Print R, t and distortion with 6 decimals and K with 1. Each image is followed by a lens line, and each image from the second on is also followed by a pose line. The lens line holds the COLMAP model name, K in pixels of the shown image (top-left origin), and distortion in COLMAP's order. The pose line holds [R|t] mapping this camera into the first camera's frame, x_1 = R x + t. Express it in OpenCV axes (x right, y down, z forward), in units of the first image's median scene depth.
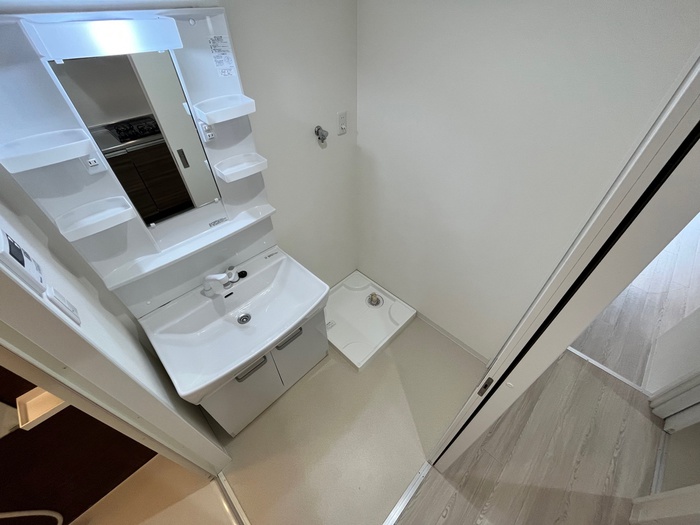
lens RADIAL K [[285.6, 0, 348.0], [0, 285.6, 263.0], [0, 0, 1]] dist [-0.002858, 0.000445]
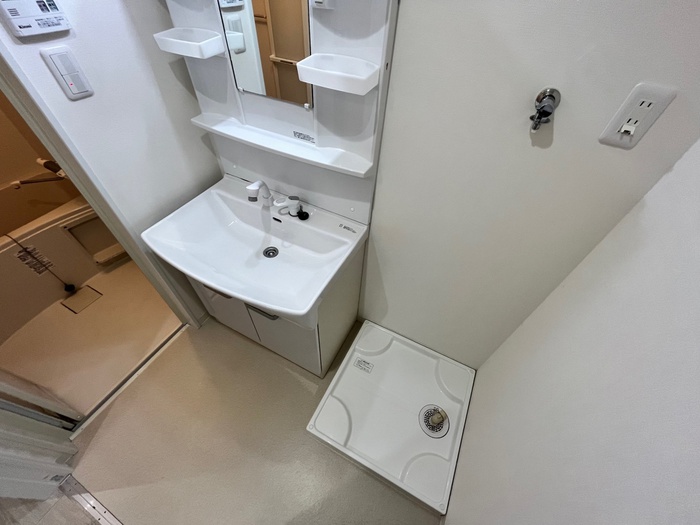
lens RADIAL K [[285.6, 0, 349.1], [0, 285.6, 262.2], [0, 0, 1]] dist [-0.002858, 0.000445]
pose [[0.301200, 0.724629, -0.619832, 0.256365], [-0.683118, 0.617492, 0.389940, -0.277694], [0.665303, 0.305968, 0.680996, 0.584455]]
